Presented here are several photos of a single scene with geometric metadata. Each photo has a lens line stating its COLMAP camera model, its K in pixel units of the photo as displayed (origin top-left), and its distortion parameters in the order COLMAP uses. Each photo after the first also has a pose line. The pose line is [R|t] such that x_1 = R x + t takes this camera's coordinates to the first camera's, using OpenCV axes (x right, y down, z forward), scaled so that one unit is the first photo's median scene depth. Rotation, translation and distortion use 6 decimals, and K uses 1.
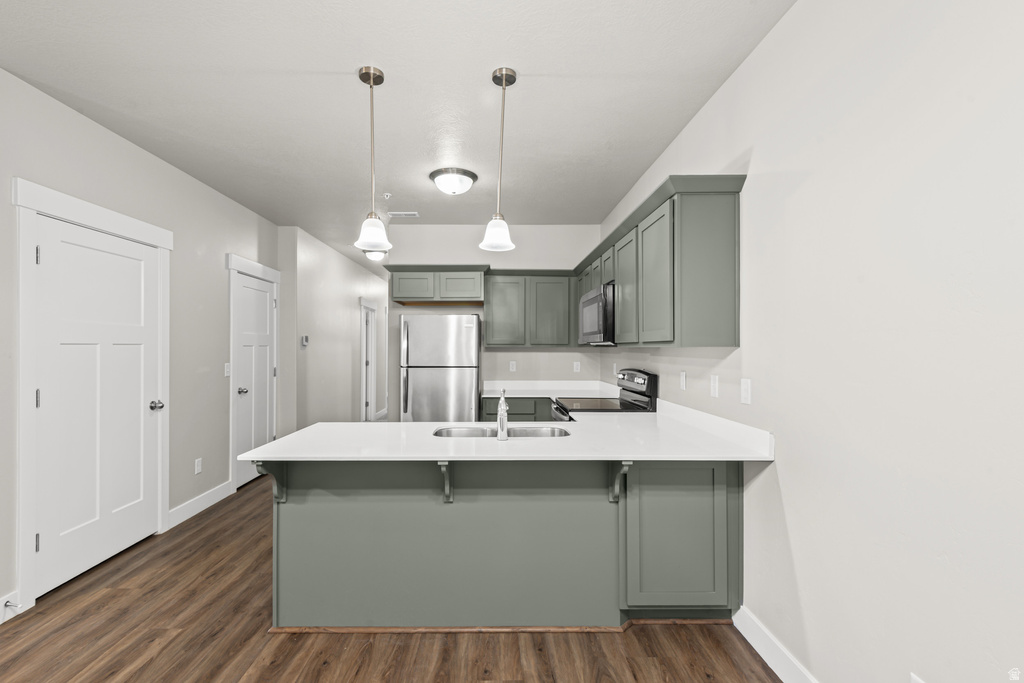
lens RADIAL K [[470.6, 0, 490.2], [0, 470.6, 339.5], [0, 0, 1]] dist [0.004178, 0.002727]
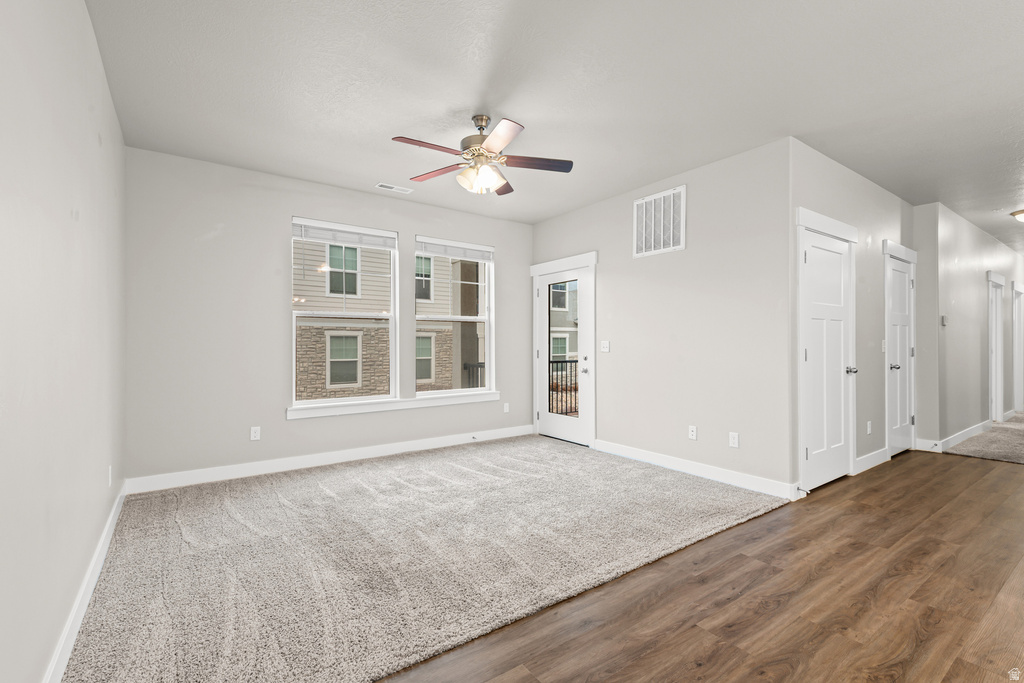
lens RADIAL K [[470.6, 0, 501.6], [0, 470.6, 343.3], [0, 0, 1]] dist [0.004178, 0.002727]
pose [[0.594977, -0.004921, -0.803728, -0.225632], [0.014552, 0.999883, 0.004650, 0.043579], [0.803611, -0.014462, 0.594979, -0.403881]]
